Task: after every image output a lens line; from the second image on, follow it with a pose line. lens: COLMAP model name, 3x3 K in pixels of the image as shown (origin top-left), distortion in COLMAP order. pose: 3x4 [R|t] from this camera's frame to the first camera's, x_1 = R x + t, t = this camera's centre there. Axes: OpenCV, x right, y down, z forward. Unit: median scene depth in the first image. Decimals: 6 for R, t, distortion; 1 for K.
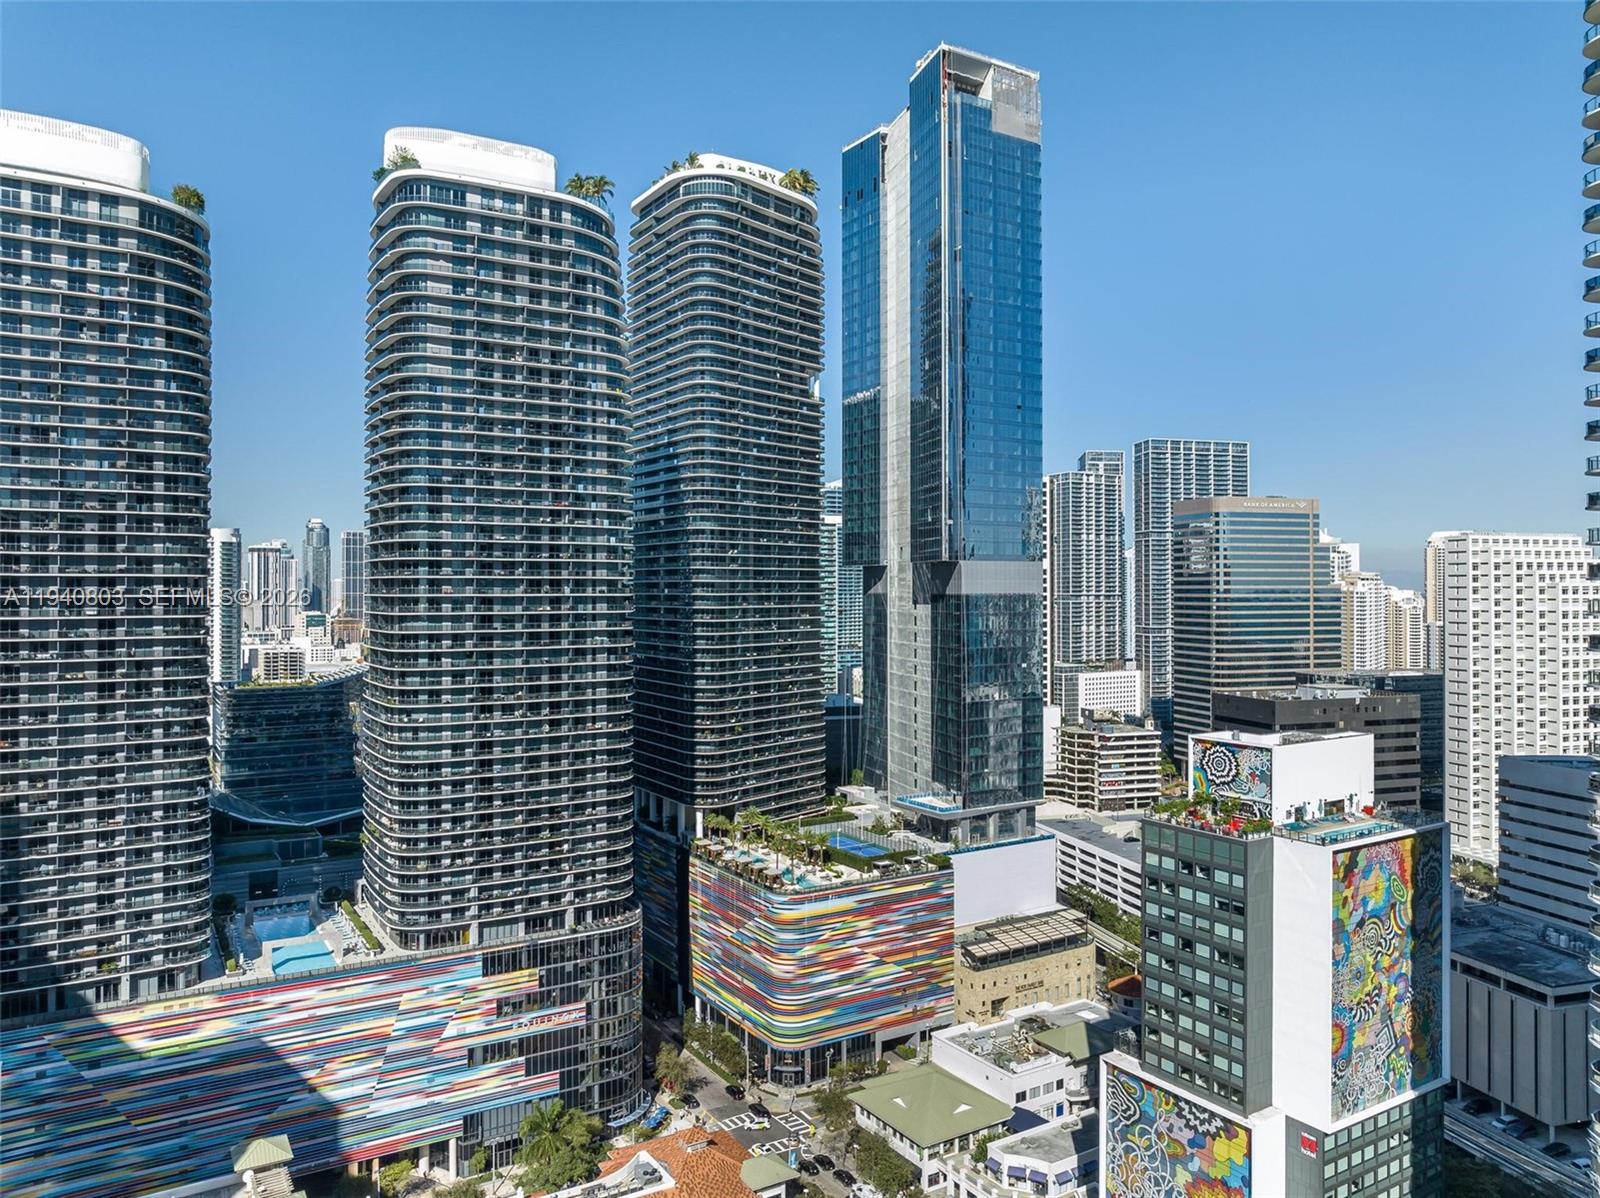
lens RADIAL K [[1136.1, 0, 796.7], [0, 1136.1, 604.3], [0, 0, 1]] dist [-0.022789, -0.001097]
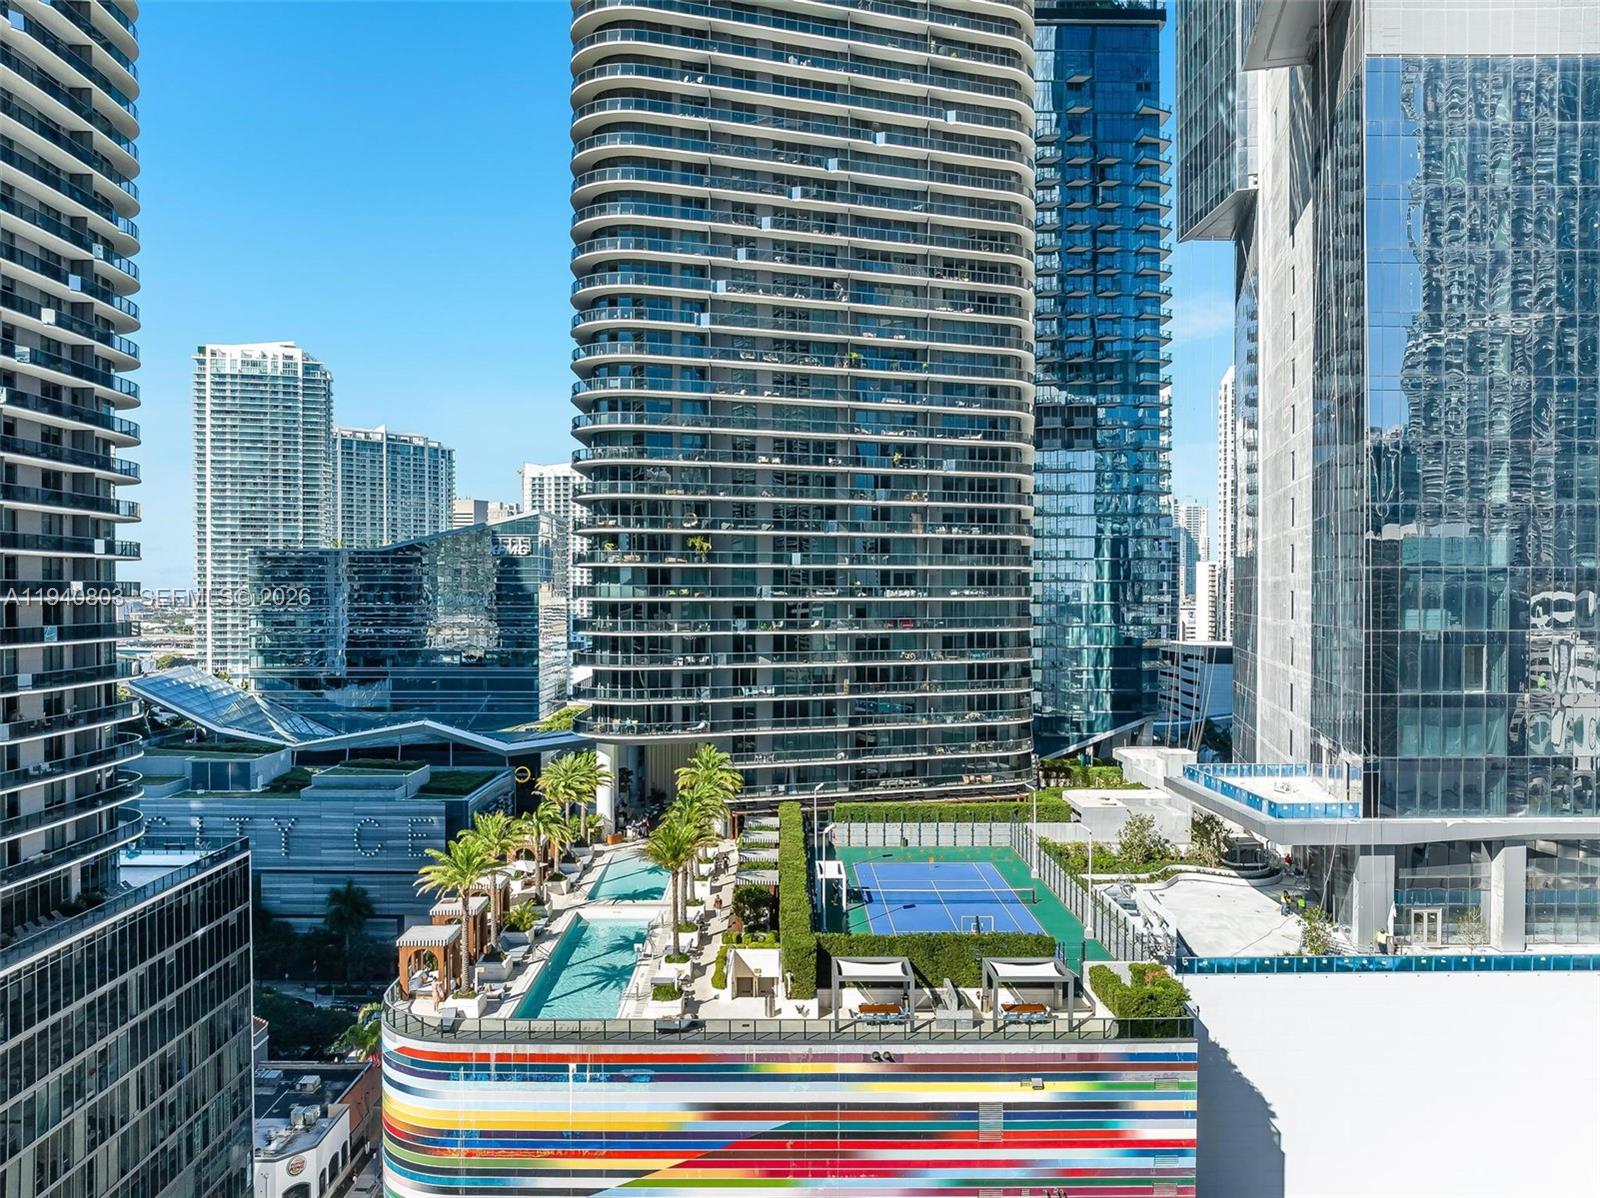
lens RADIAL K [[1136.1, 0, 796.7], [0, 1136.1, 604.3], [0, 0, 1]] dist [-0.022789, -0.001097]
pose [[0.849084, 0.004794, -0.528235, 0.171949], [-0.007879, 0.999963, -0.003589, 0.127398], [0.528198, 0.007209, 0.849090, 0.672464]]
